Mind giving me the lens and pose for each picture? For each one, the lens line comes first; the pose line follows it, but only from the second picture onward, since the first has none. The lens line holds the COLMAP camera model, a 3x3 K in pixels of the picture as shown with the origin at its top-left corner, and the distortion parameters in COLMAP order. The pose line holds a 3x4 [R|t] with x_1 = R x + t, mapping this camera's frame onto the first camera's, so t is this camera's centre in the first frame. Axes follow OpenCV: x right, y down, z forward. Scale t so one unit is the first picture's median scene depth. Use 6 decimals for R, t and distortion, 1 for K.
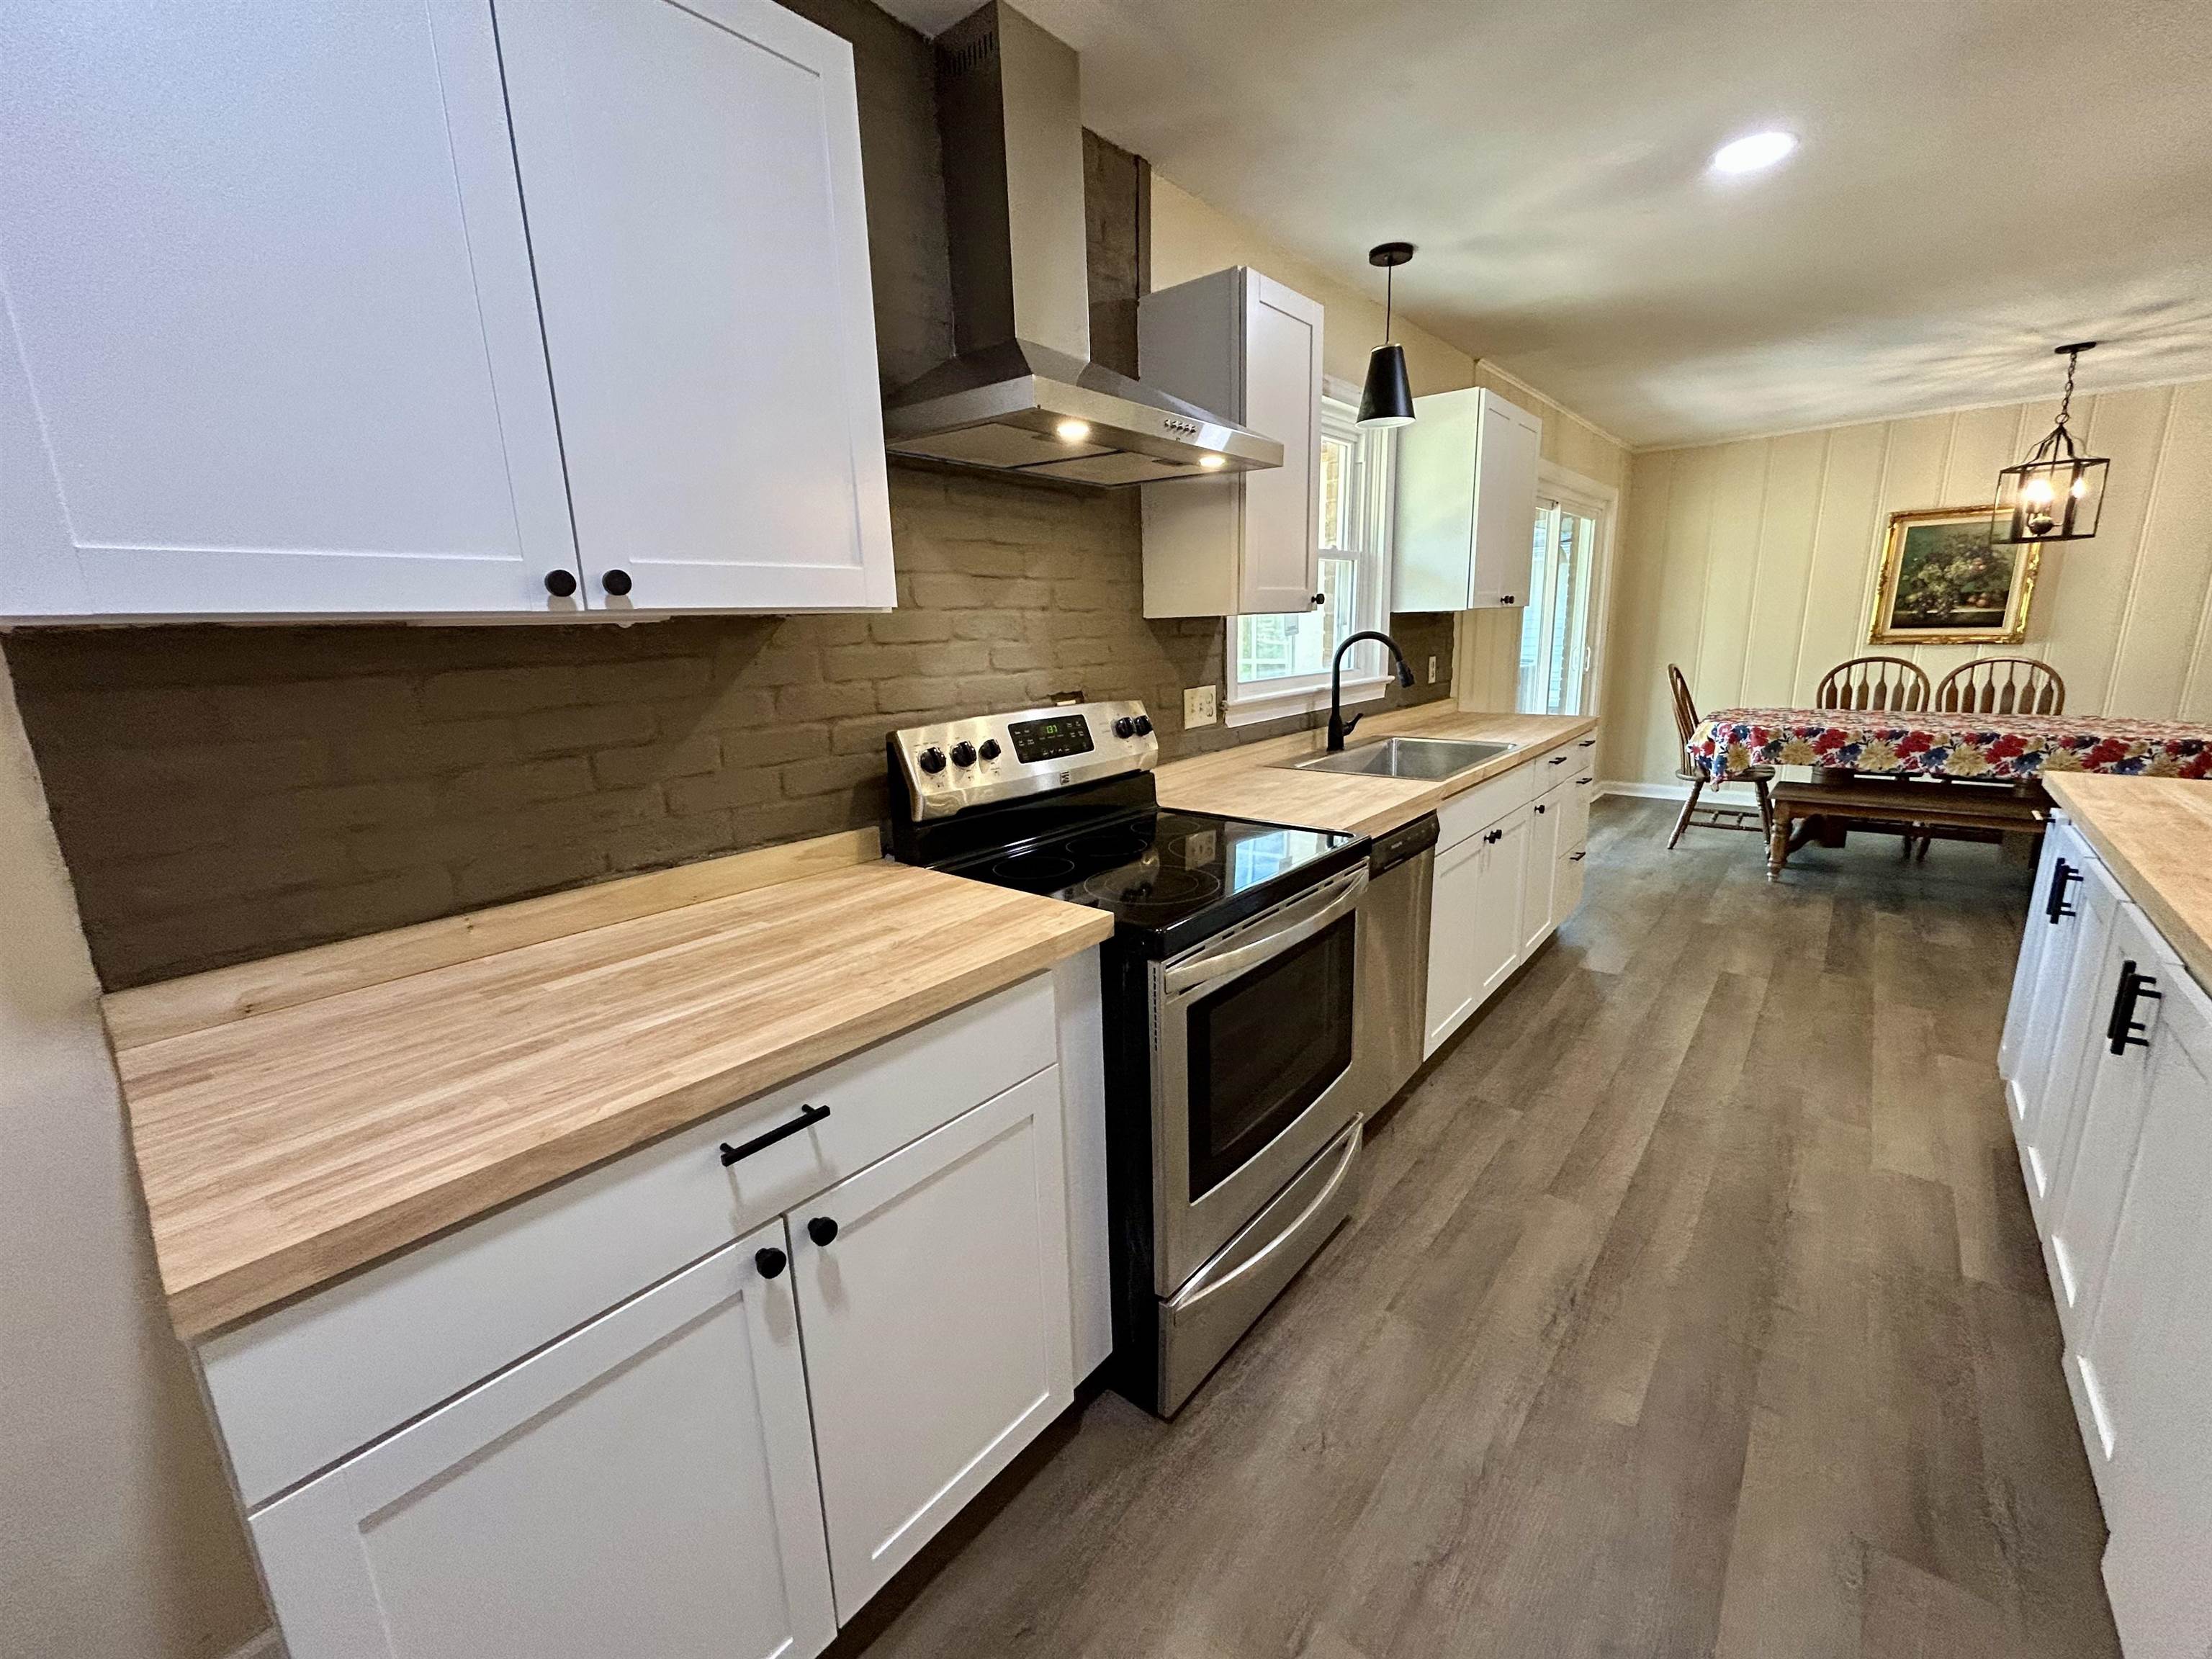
lens RADIAL K [[890.8, 0, 1111.6], [0, 890.8, 825.9], [0, 0, 1]] dist [0.002171, -0.000297]
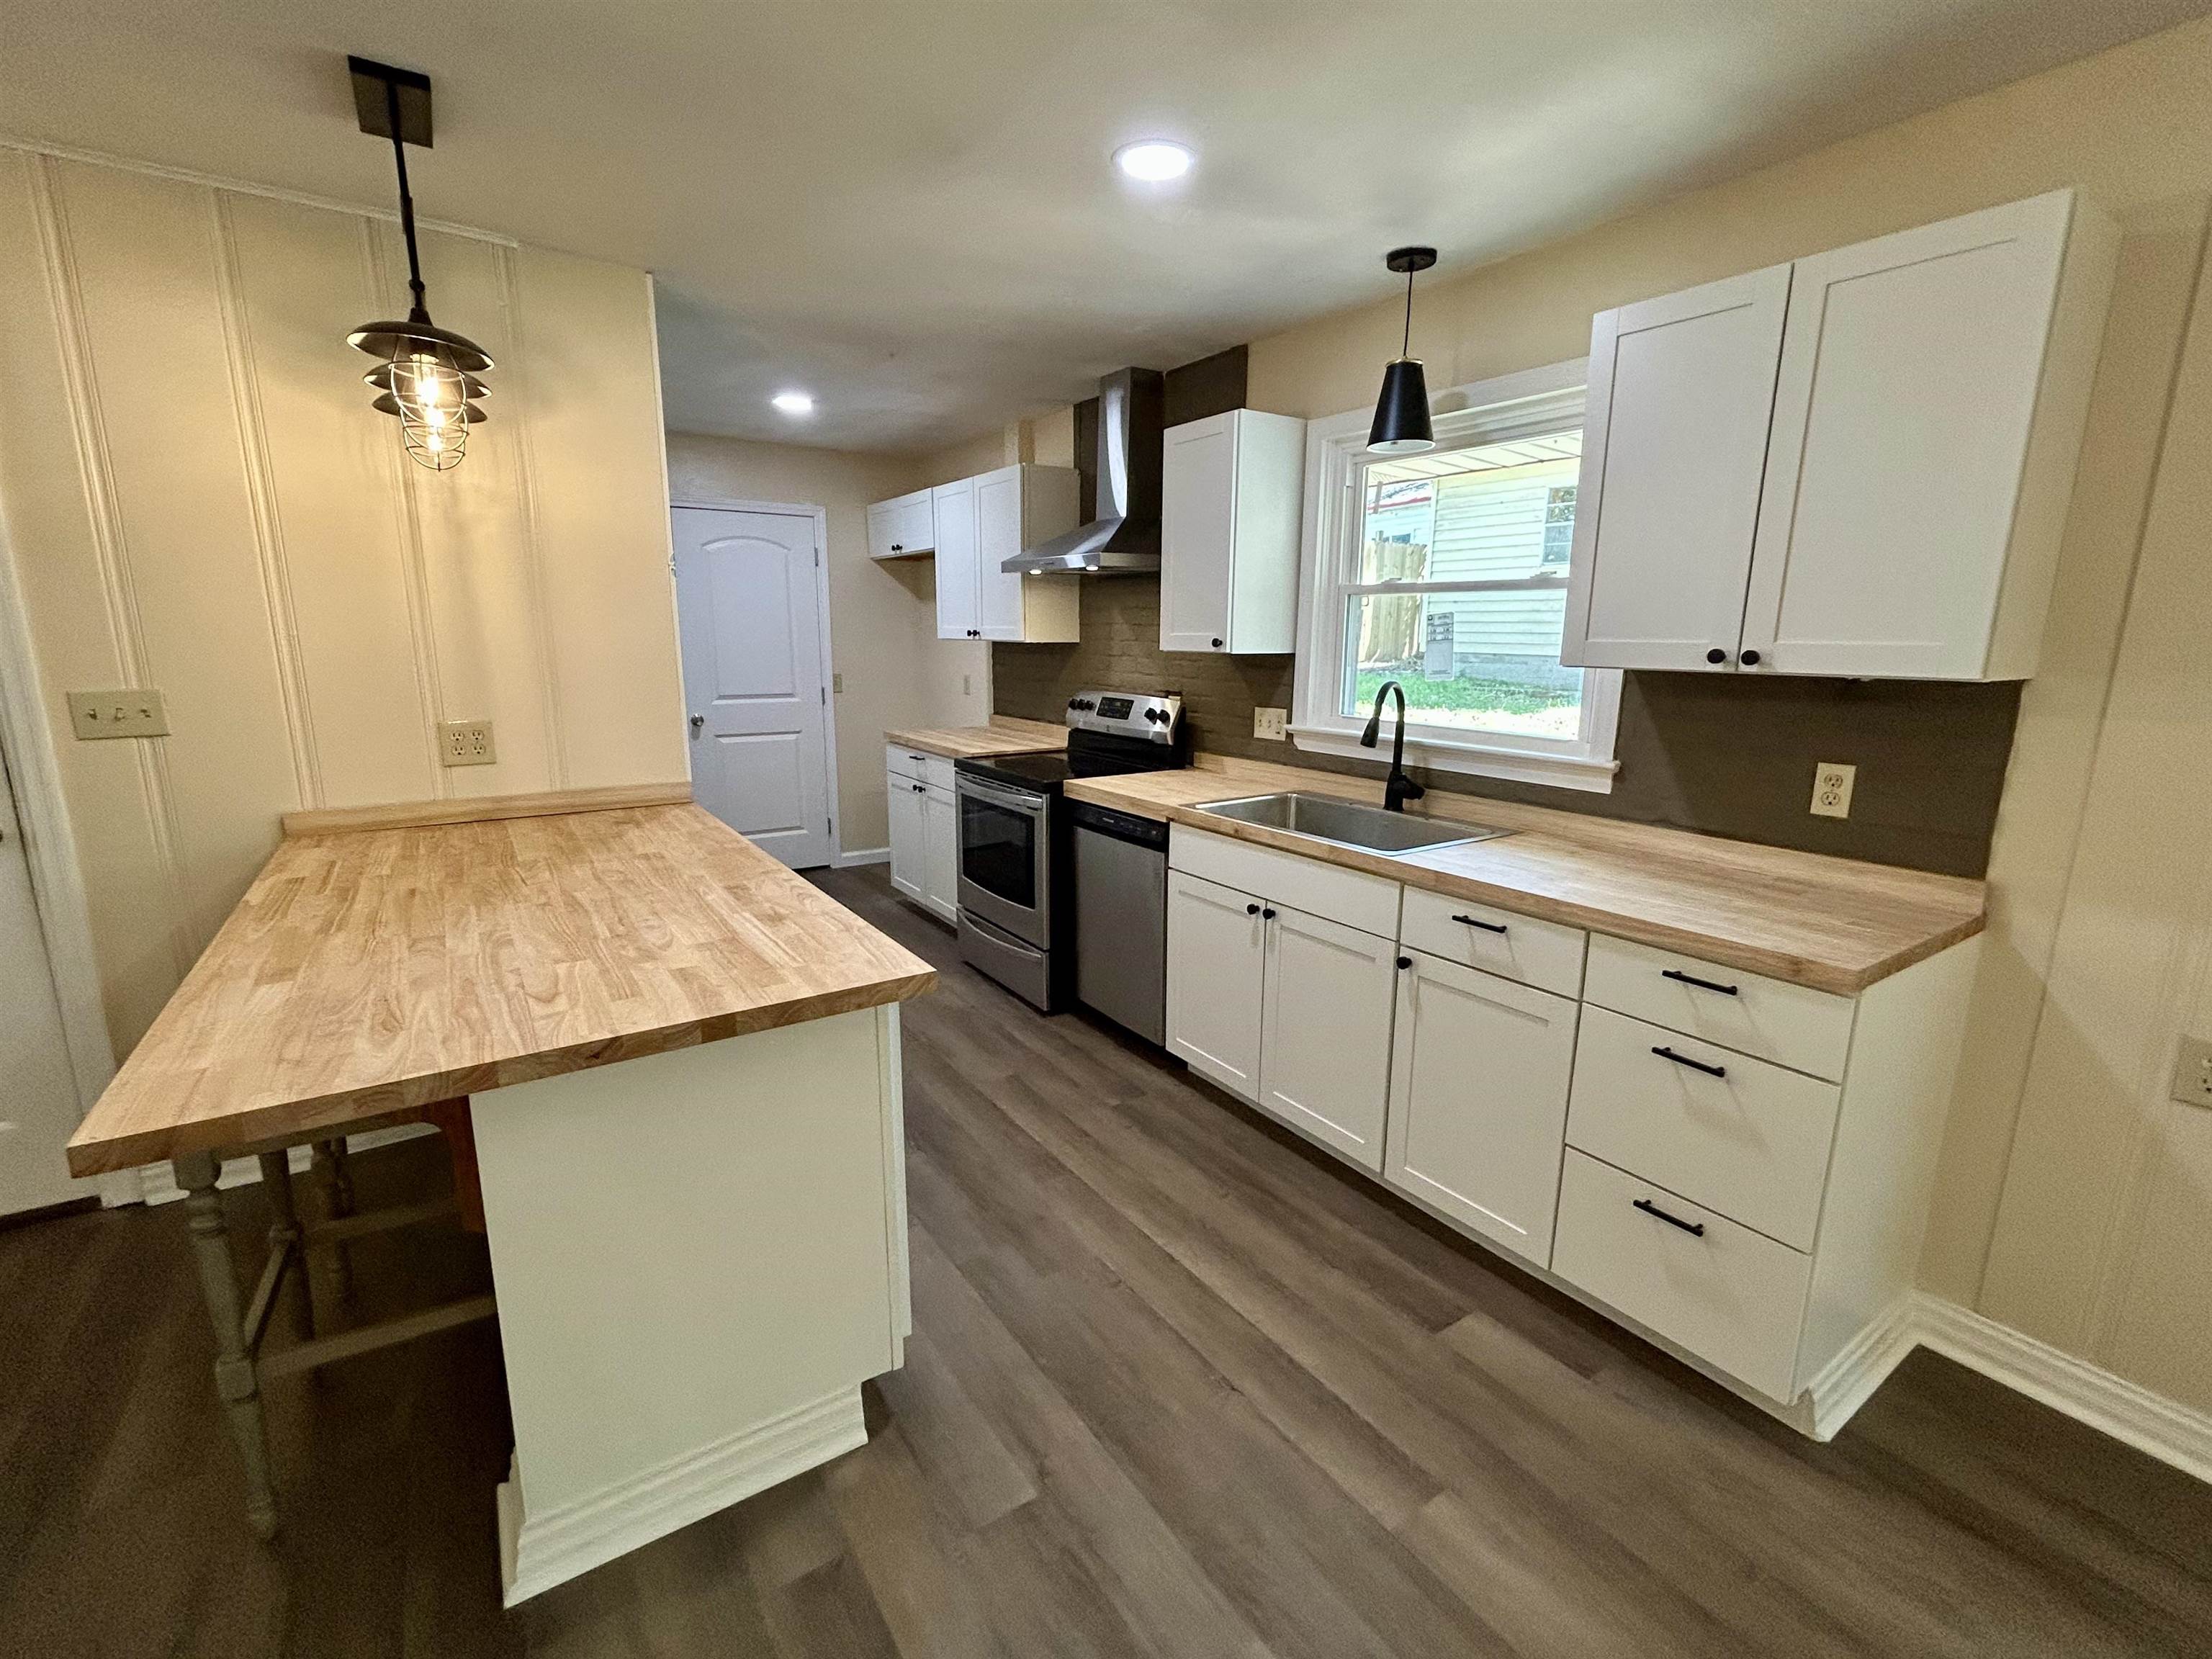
lens RADIAL K [[971.7, 0, 1106.0], [0, 971.7, 829.5], [0, 0, 1]] dist [-0.003273, -0.000223]
pose [[-0.276283, 0.221455, -0.935214, 0.921979], [-0.211518, 0.935220, 0.283943, -0.209216], [0.937512, 0.276263, -0.211544, 0.700308]]
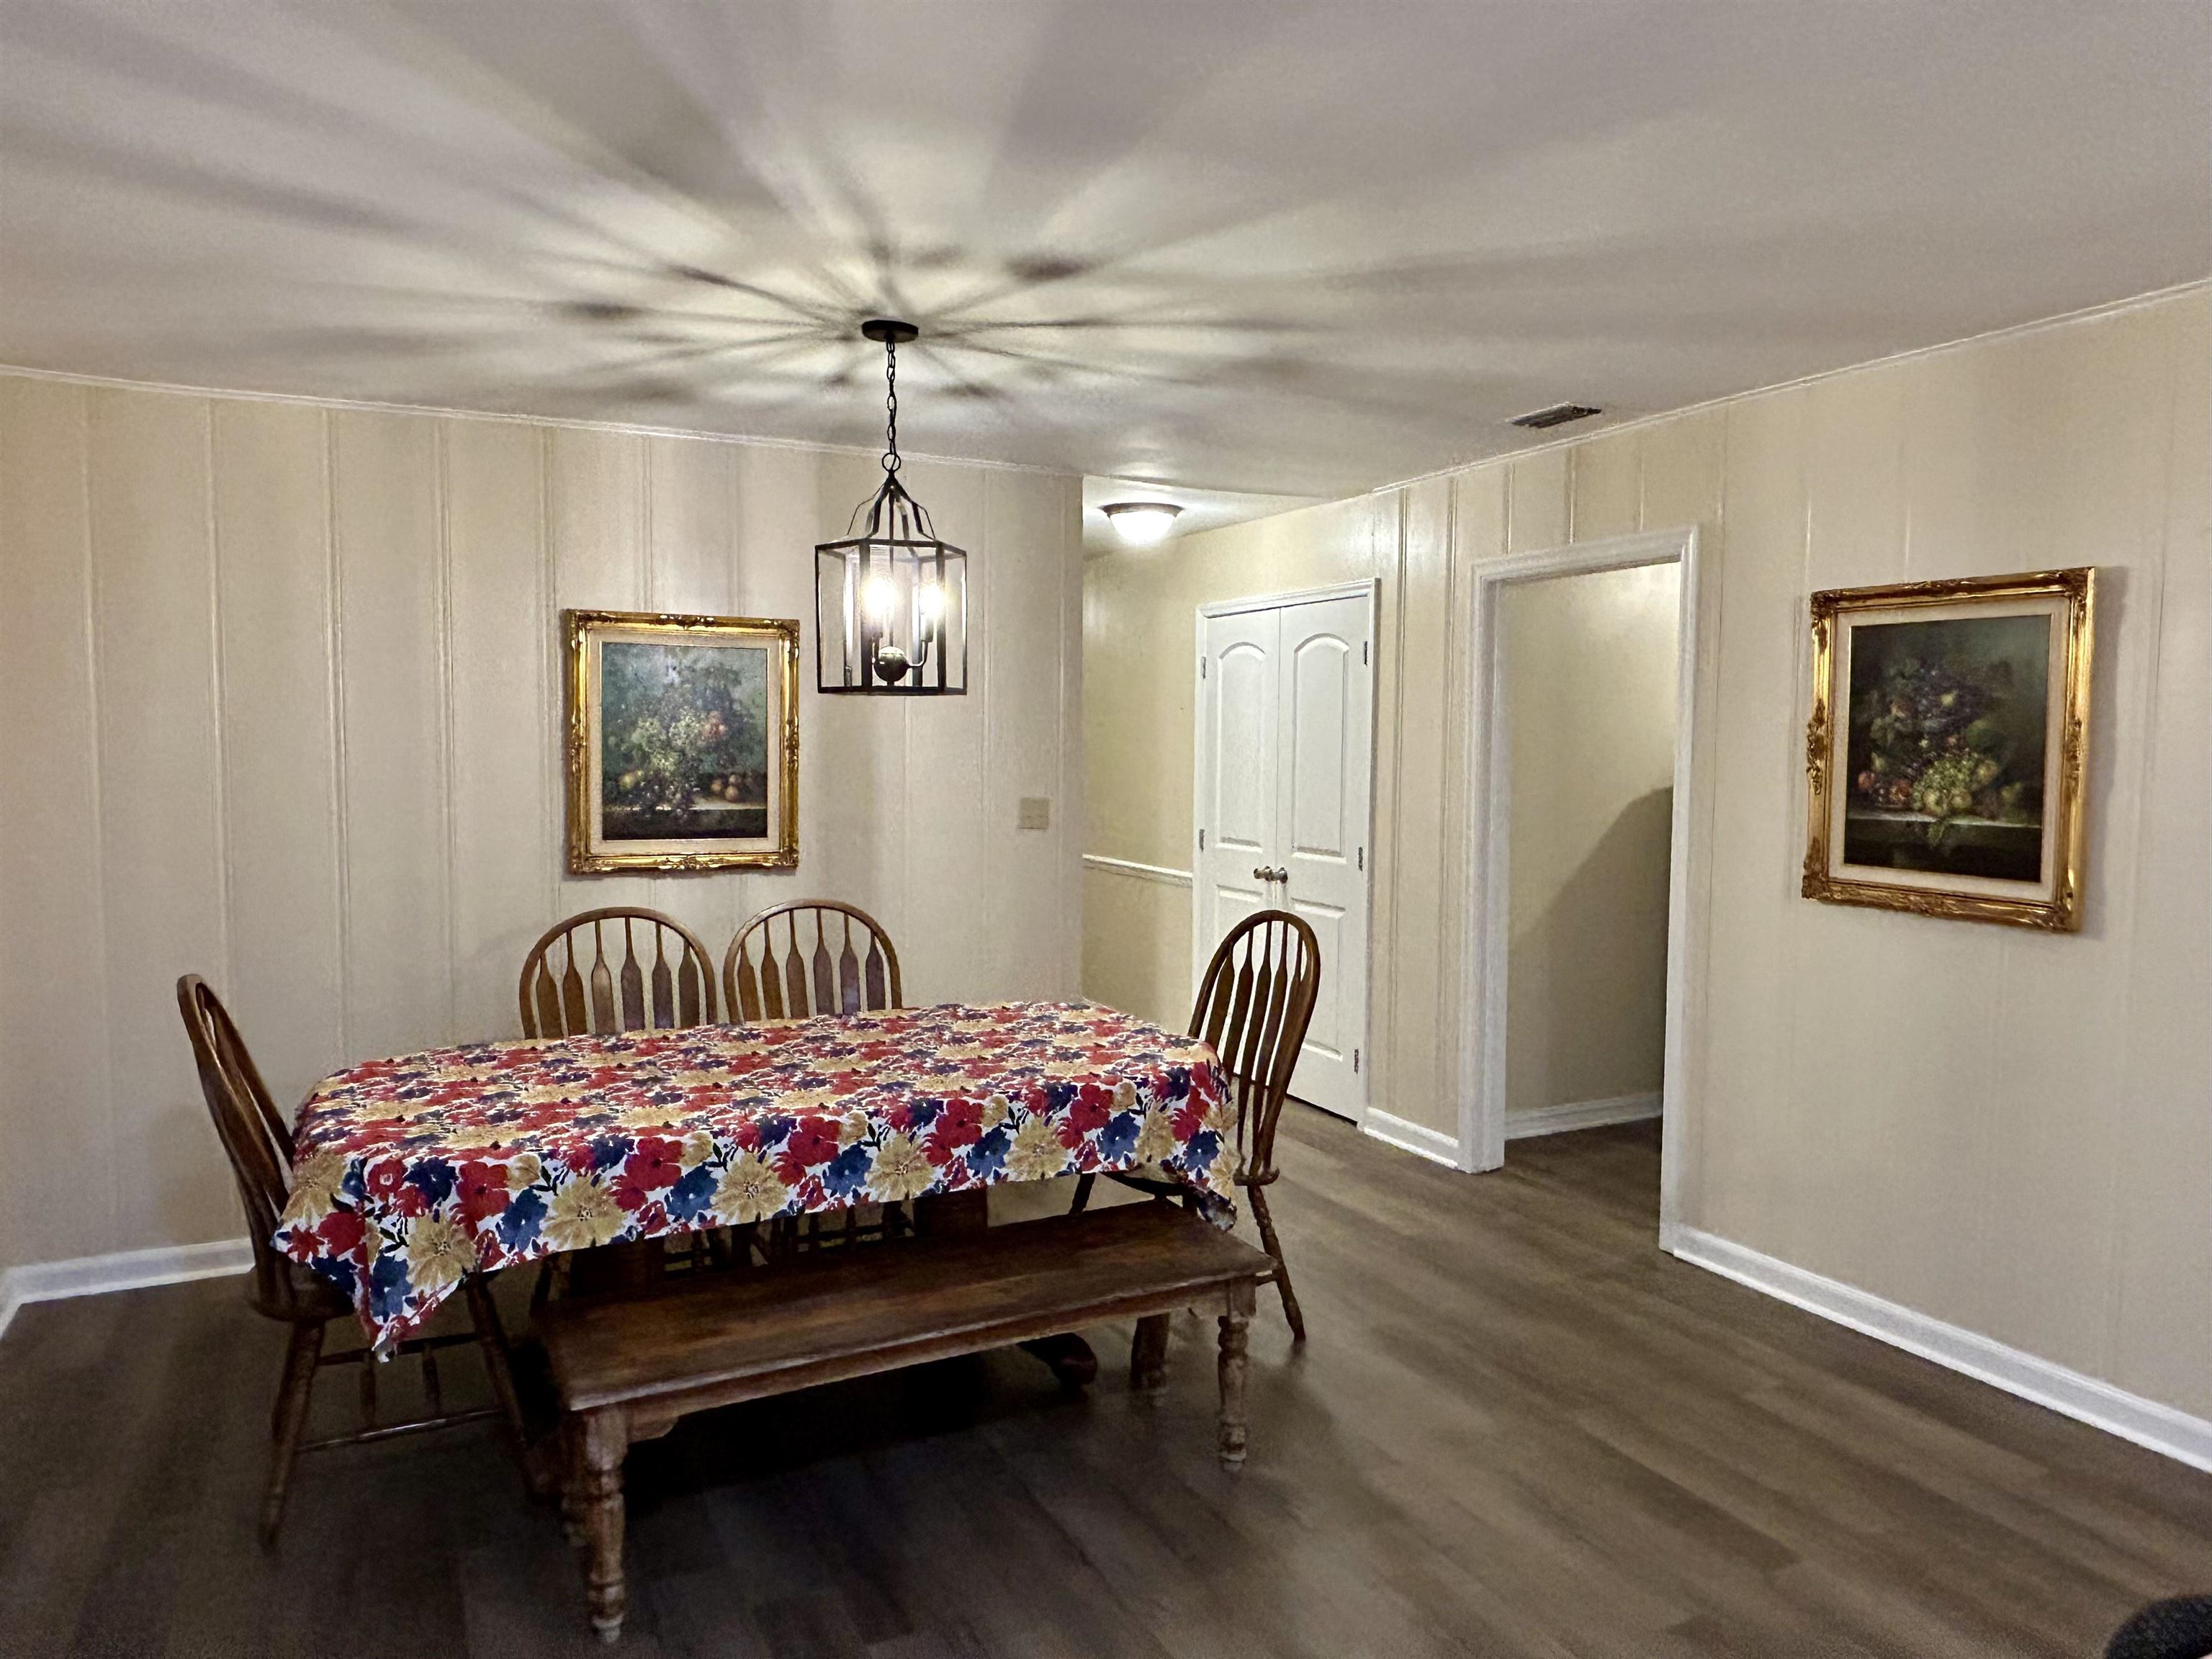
lens RADIAL K [[1462.6, 0, 1106.0], [0, 1462.6, 829.5], [0, 0, 1]] dist [0.001360, 0.000240]
pose [[0.399287, -0.019762, 0.916613, 0.338098], [0.183284, 0.981307, -0.058684, -0.176007], [-0.898319, 0.191433, 0.395446, 0.589469]]
